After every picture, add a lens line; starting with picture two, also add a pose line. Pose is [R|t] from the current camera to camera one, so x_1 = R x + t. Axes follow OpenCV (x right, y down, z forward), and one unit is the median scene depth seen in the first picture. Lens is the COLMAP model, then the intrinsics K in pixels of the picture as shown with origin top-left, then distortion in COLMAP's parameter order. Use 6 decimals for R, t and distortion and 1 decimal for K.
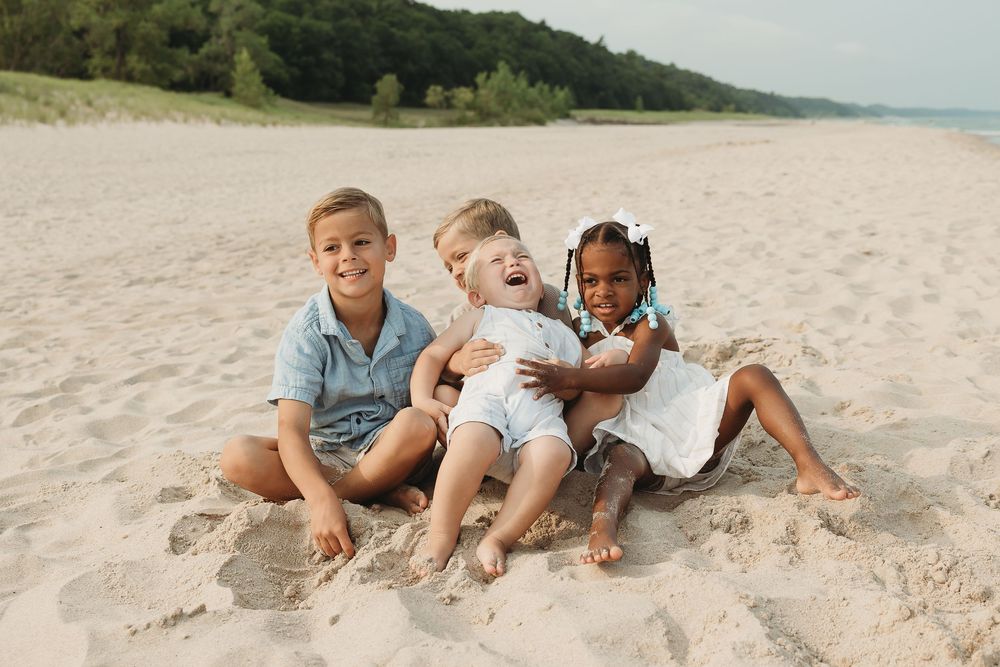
lens RADIAL K [[1033.0, 0, 553.5], [0, 1033.0, 330.5], [0, 0, 1]] dist [0.007193, 0.001234]
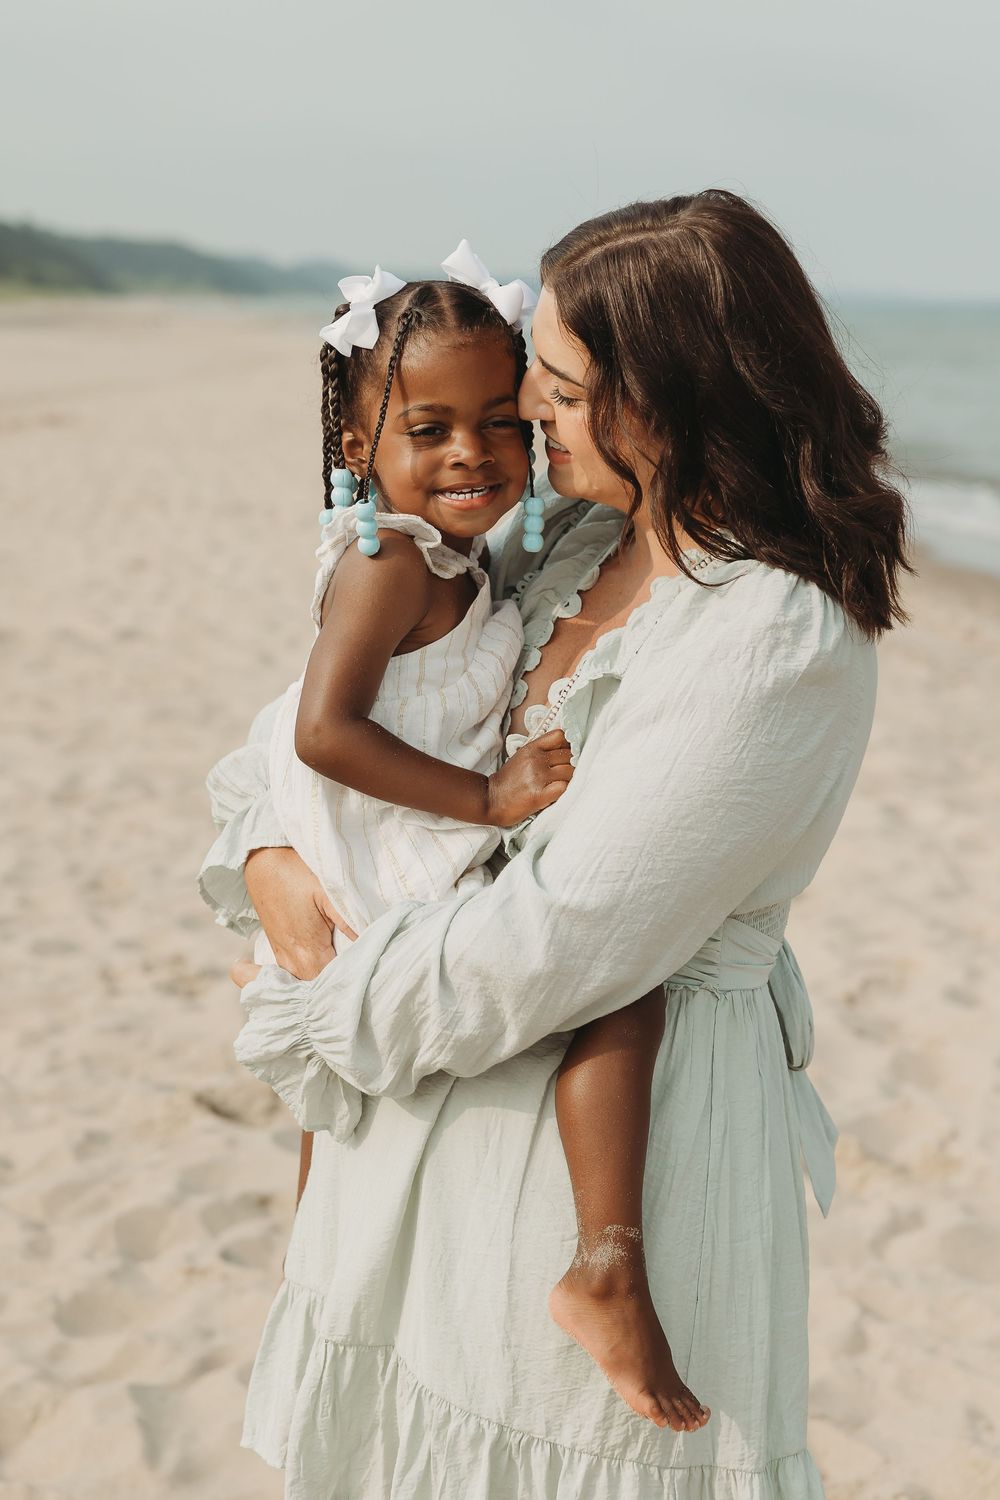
lens RADIAL K [[3118.5, 0, 501.9], [0, 3118.5, 747.1], [0, 0, 1]] dist [0.020440, -0.043258]
pose [[0.937628, -0.036172, 0.345753, -0.174029], [0.055143, 0.997455, -0.045187, -0.005012], [-0.343238, 0.061435, 0.937237, -0.558193]]
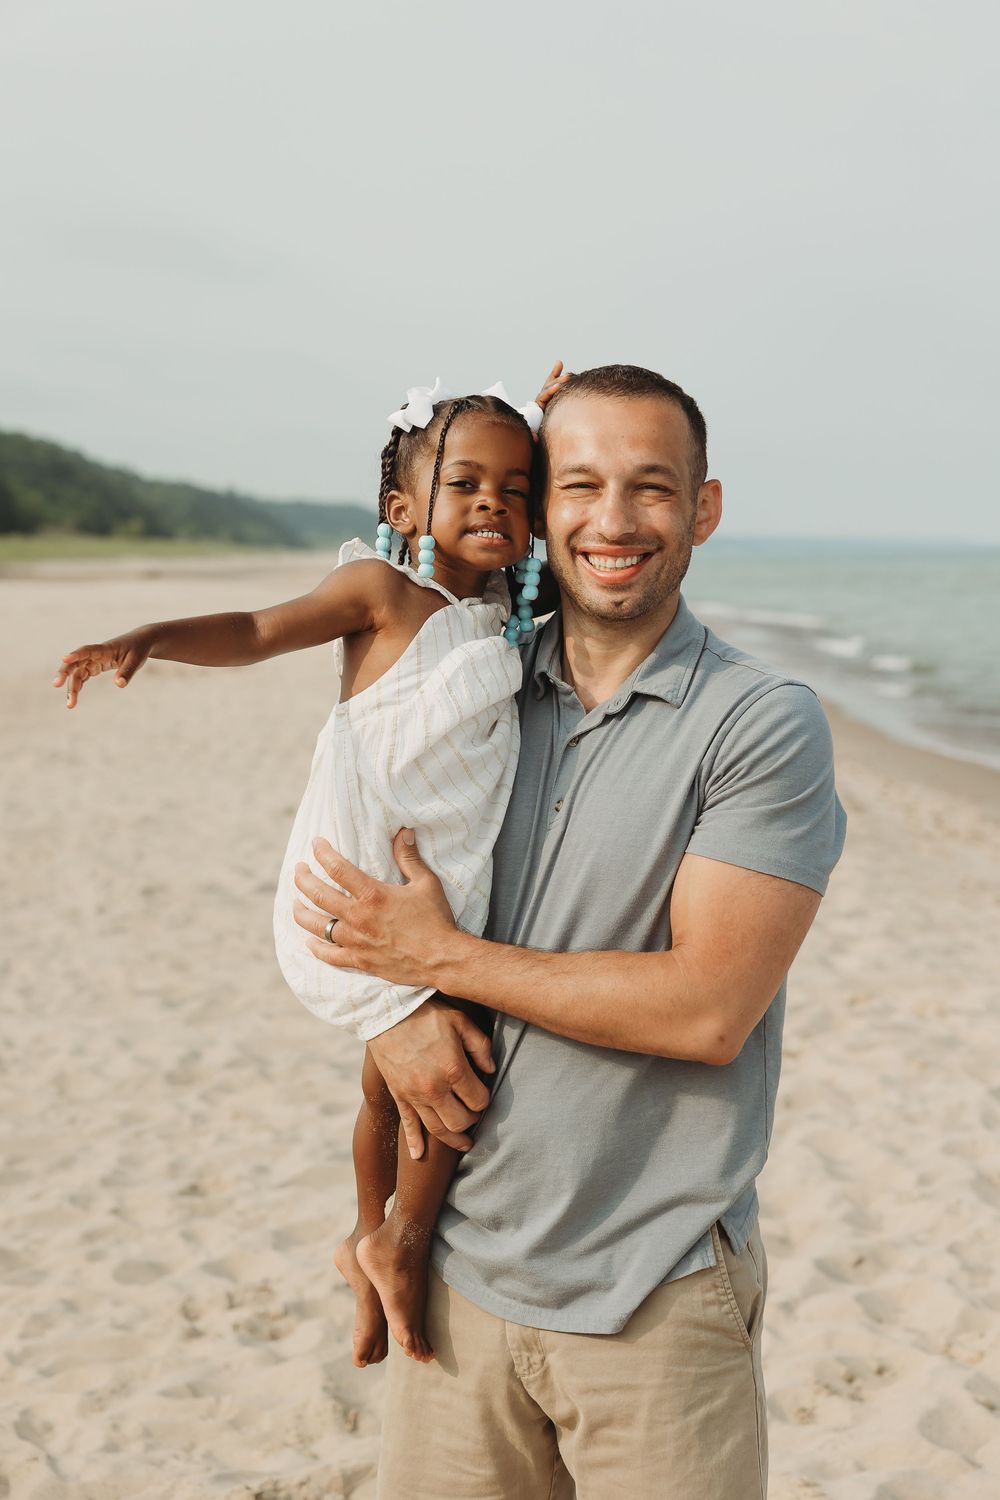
lens RADIAL K [[2601.0, 0, 501.5], [0, 2601.0, 937.1], [0, 0, 1]] dist [0.030876, -0.115256]
pose [[0.953522, -0.042526, 0.298307, -0.092150], [0.057881, 0.997405, -0.042826, -0.058266], [-0.295711, 0.058101, 0.953509, -0.371395]]
